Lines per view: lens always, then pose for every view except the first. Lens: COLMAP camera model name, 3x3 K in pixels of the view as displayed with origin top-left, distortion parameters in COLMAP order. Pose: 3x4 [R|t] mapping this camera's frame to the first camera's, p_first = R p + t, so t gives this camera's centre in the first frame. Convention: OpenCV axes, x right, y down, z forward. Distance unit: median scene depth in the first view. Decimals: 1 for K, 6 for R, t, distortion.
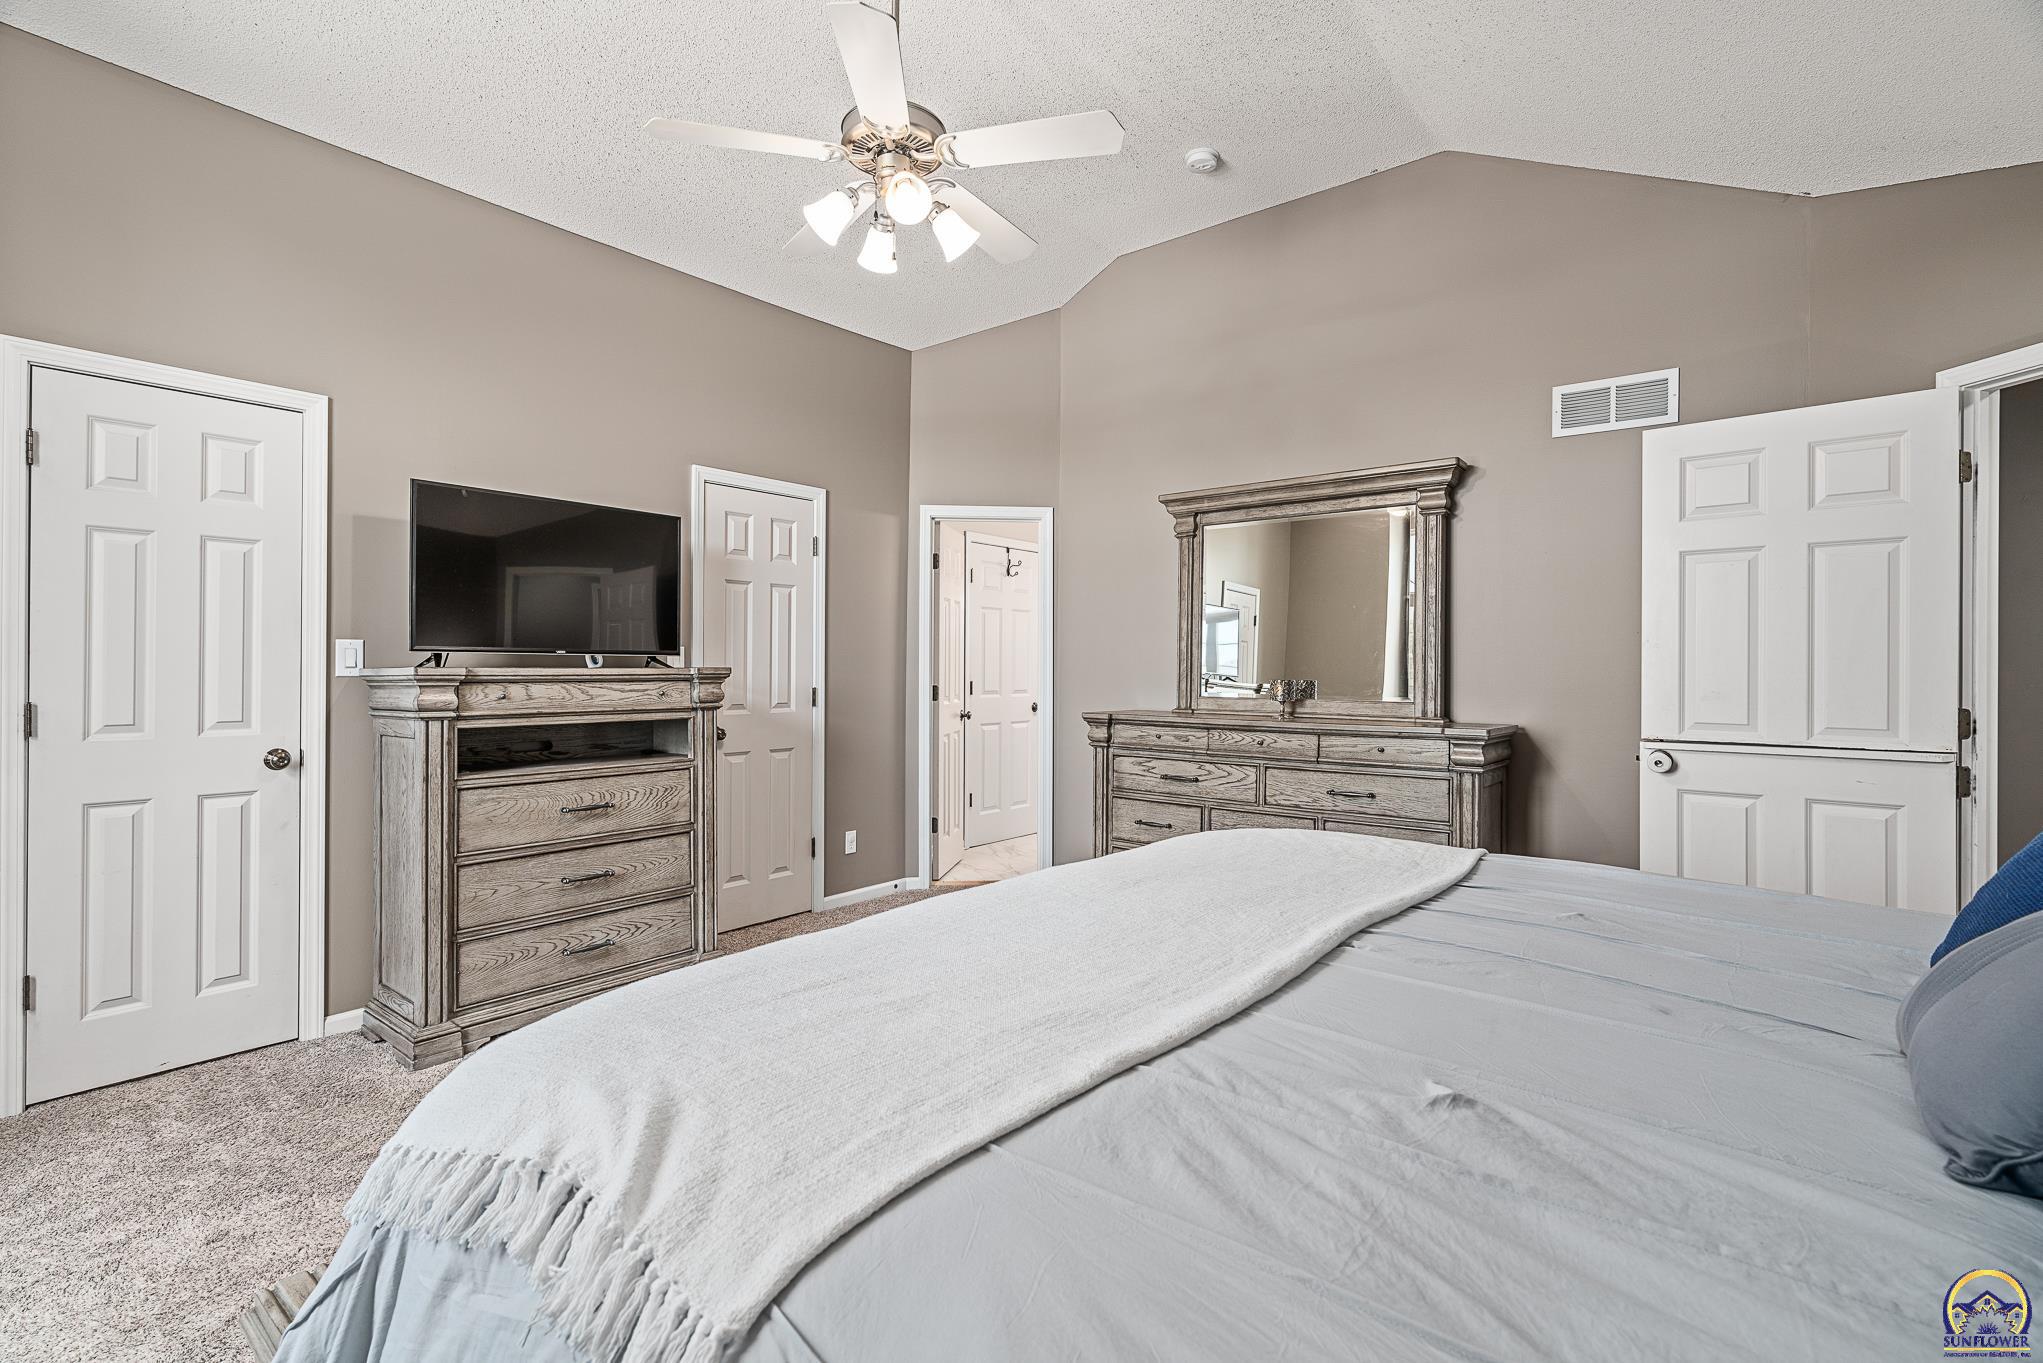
lens RADIAL K [[923.8, 0, 1012.5], [0, 923.8, 662.0], [0, 0, 1]] dist [-0.000351, 0.000527]
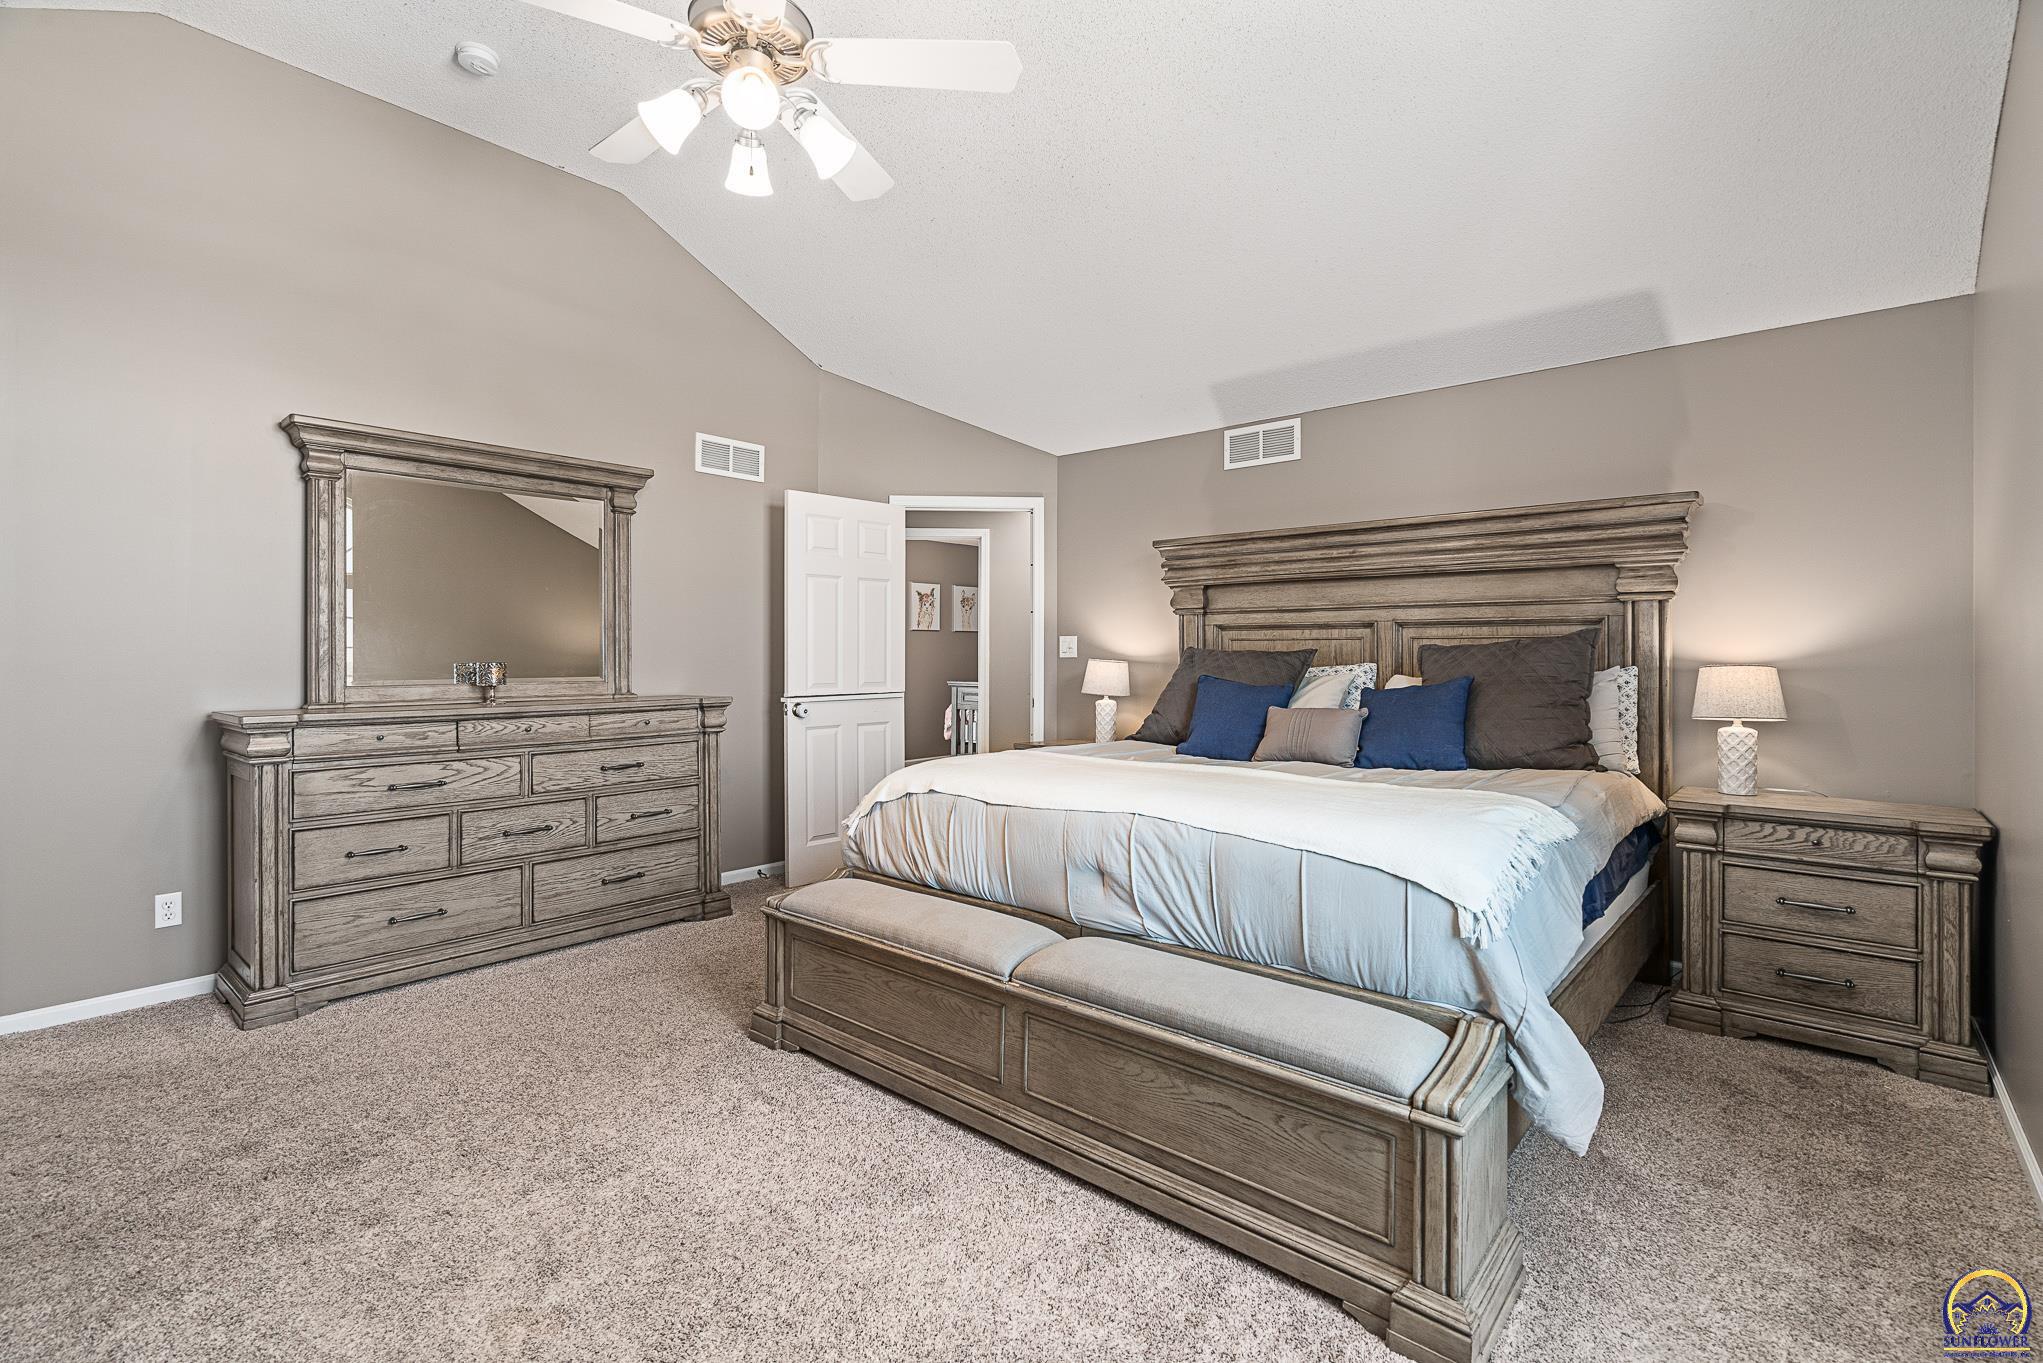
lens RADIAL K [[923.8, 0, 1012.5], [0, 923.8, 662.0], [0, 0, 1]] dist [-0.000351, 0.000527]
pose [[0.039510, -0.016611, 0.999081, -0.645427], [-0.007981, 0.999825, 0.016939, -0.001082], [-0.999187, -0.008643, 0.039370, 0.469200]]
